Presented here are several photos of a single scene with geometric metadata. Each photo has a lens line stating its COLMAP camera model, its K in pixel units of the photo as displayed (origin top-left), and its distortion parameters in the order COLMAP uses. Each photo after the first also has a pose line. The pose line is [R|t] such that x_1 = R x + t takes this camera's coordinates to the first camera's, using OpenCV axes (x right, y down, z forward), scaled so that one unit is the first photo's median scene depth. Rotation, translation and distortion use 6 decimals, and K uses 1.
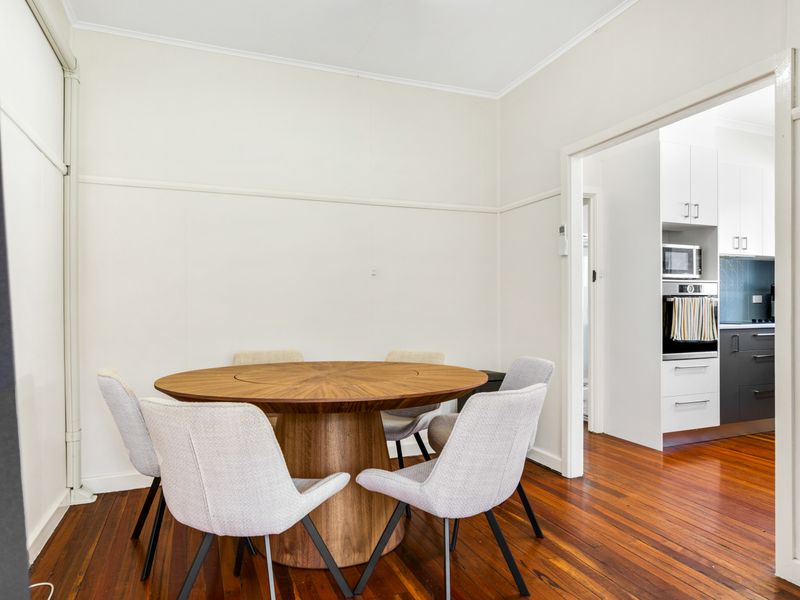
lens RADIAL K [[510.9, 0, 398.9], [0, 510.9, 306.8], [0, 0, 1]] dist [-0.003248, 0.000289]
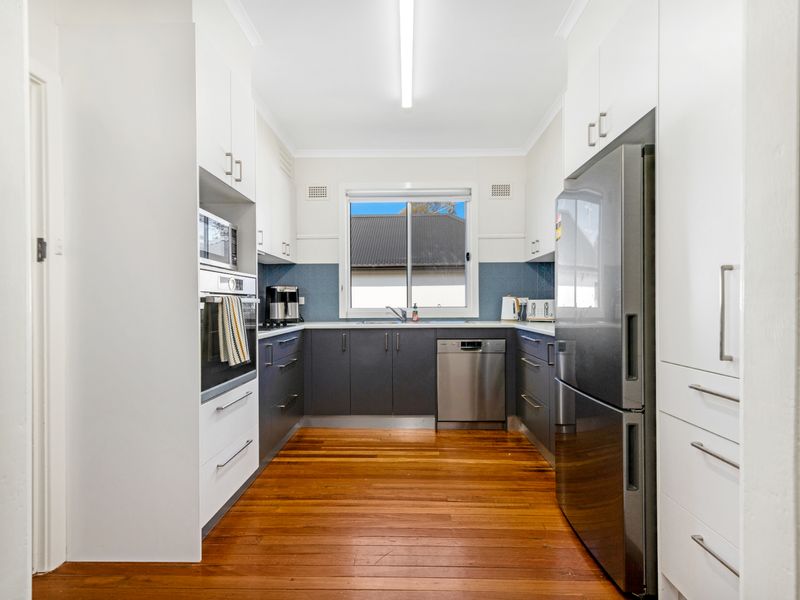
lens RADIAL K [[376.1, 0, 399.0], [0, 376.1, 306.8], [0, 0, 1]] dist [0.012086, 0.000301]
pose [[0.392809, -0.004902, 0.919607, 0.197722], [0.010253, 0.999947, 0.000951, -0.003418], [-0.919563, 0.009055, 0.392838, 0.587815]]
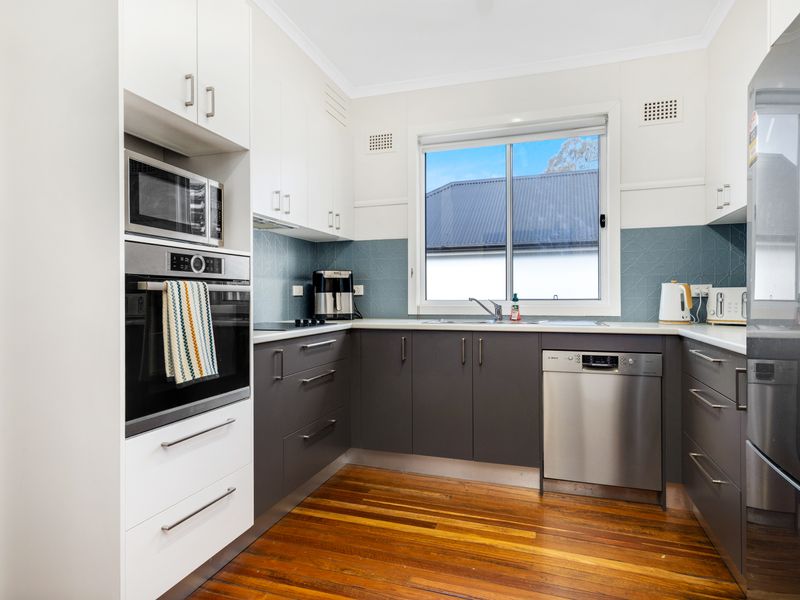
lens RADIAL K [[464.9, 0, 399.6], [0, 464.9, 296.1], [0, 0, 1]] dist [0.011873, 0.002203]
pose [[0.642379, 0.003308, 0.766380, 0.353246], [0.005059, 0.999951, -0.008557, -0.001263], [-0.766370, 0.009374, 0.642331, 0.569533]]
